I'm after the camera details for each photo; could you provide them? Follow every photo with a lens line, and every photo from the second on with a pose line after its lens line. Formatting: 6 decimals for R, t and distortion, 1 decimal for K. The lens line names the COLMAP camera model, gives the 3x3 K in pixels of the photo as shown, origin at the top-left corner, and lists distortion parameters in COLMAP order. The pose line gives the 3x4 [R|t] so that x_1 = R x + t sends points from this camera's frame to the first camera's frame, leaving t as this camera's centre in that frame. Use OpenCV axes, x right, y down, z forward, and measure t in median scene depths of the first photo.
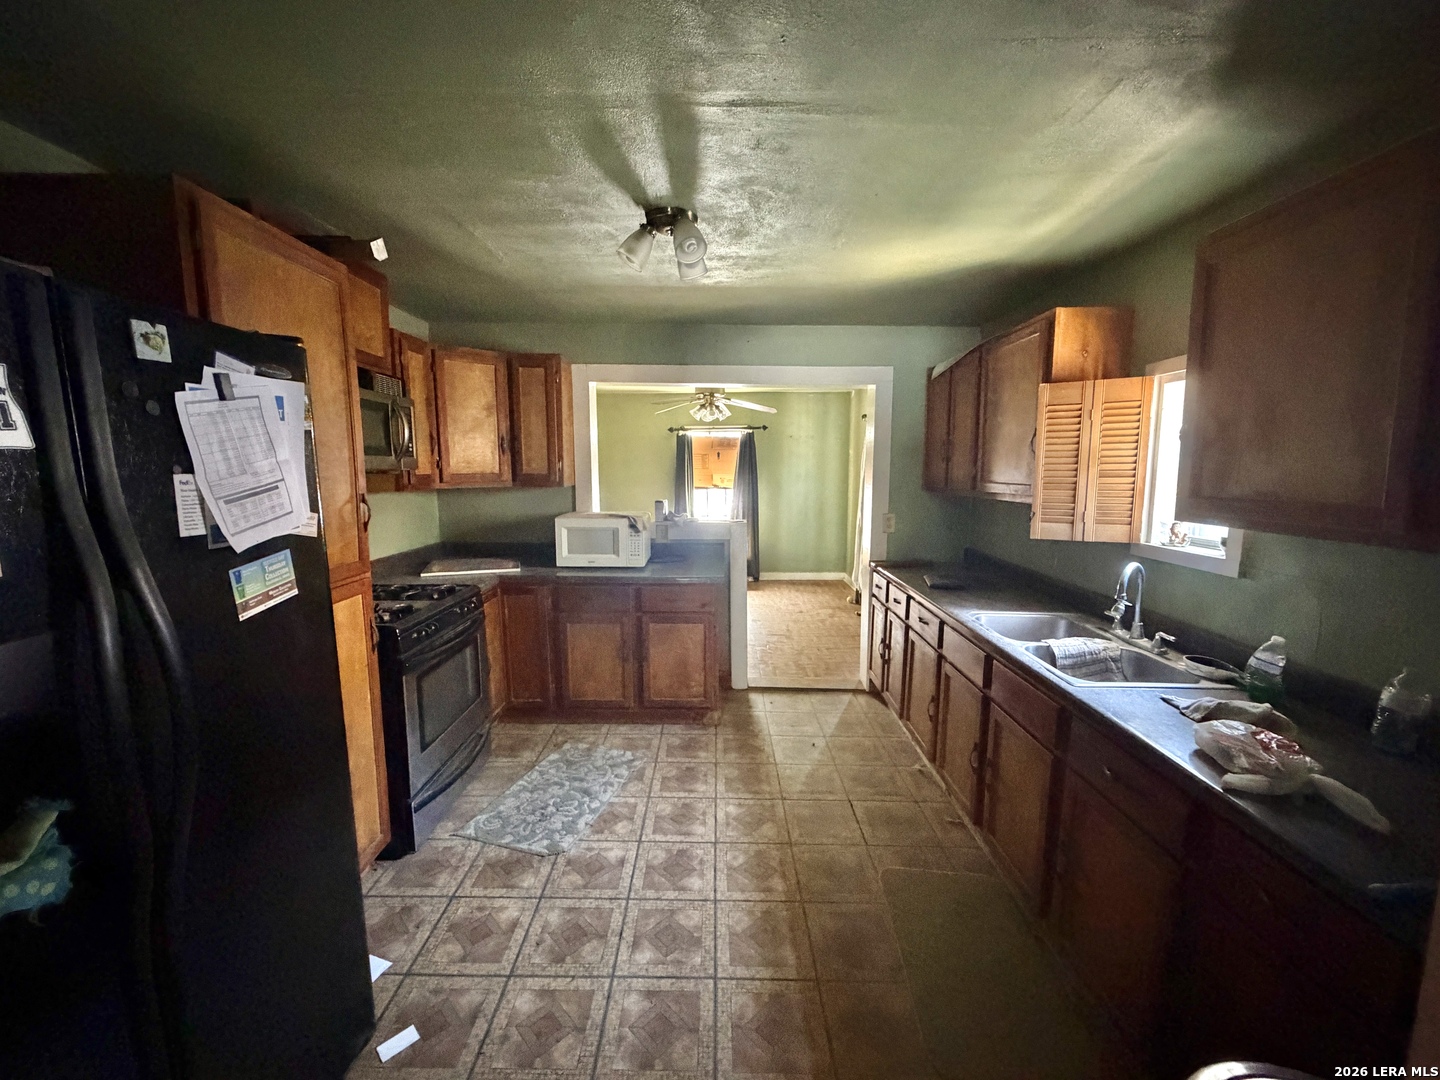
lens RADIAL K [[576.8, 0, 720.0], [0, 576.8, 540.0], [0, 0, 1]] dist [0.001310, 0.000355]
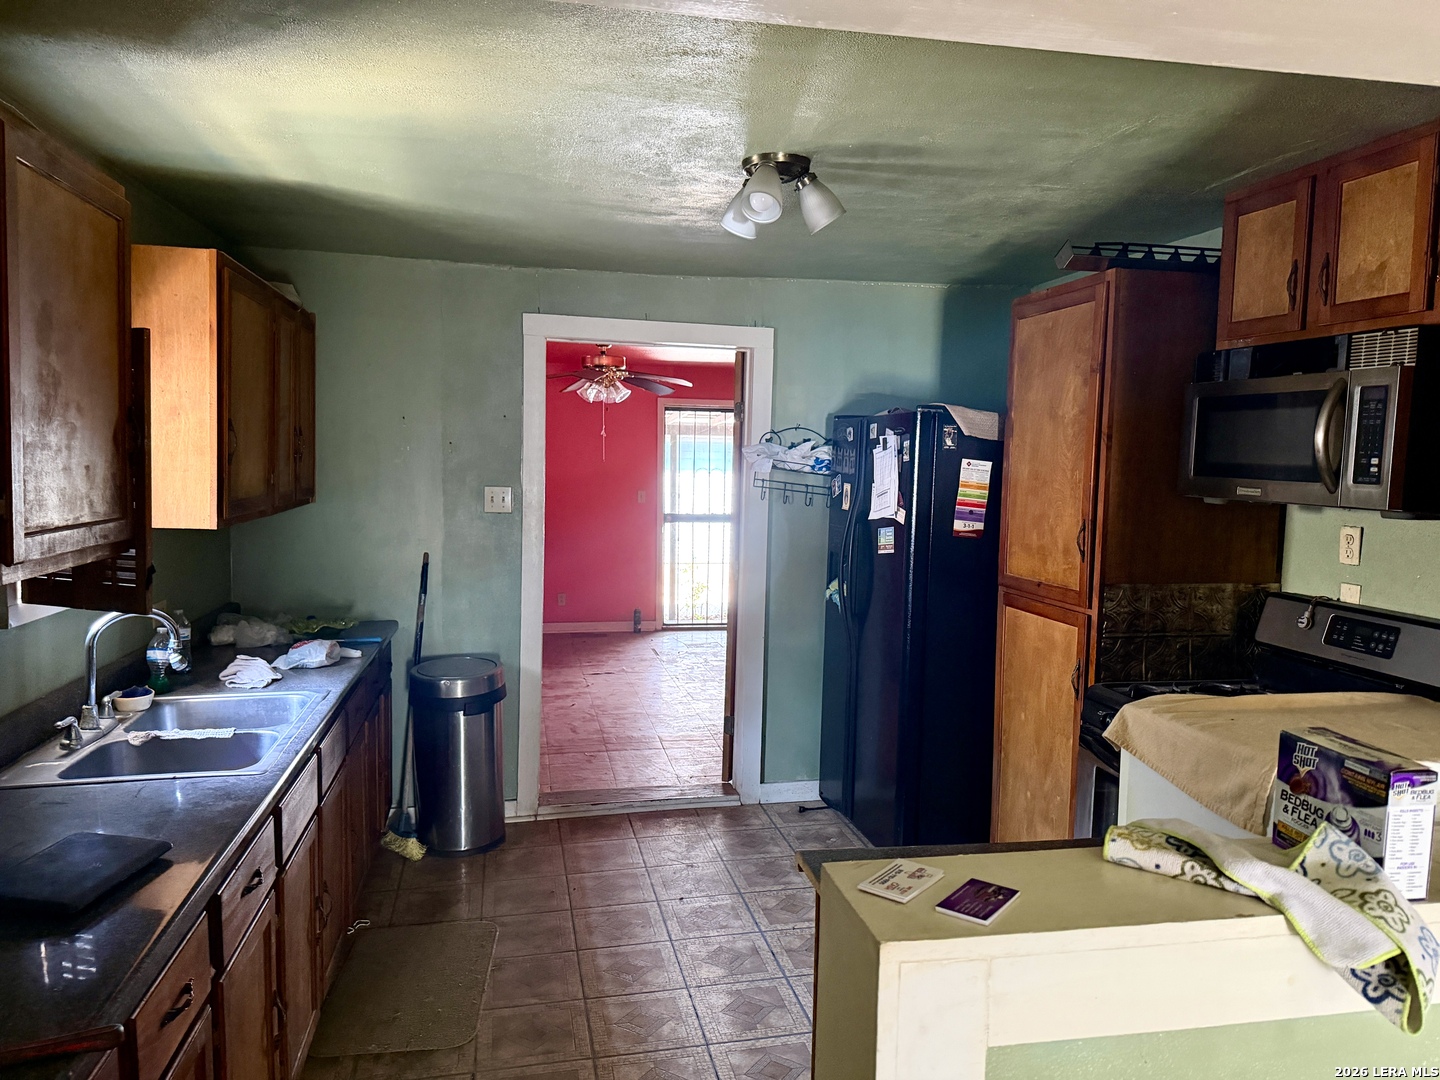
lens RADIAL K [[1015.9, 0, 716.3], [0, 1015.9, 536.5], [0, 0, 1]] dist [0.128285, -0.183519]
pose [[-0.980554, -0.006266, -0.196148, 0.271305], [-0.046482, 0.978465, 0.201109, -0.360621], [0.190664, 0.206315, -0.959730, 2.501676]]
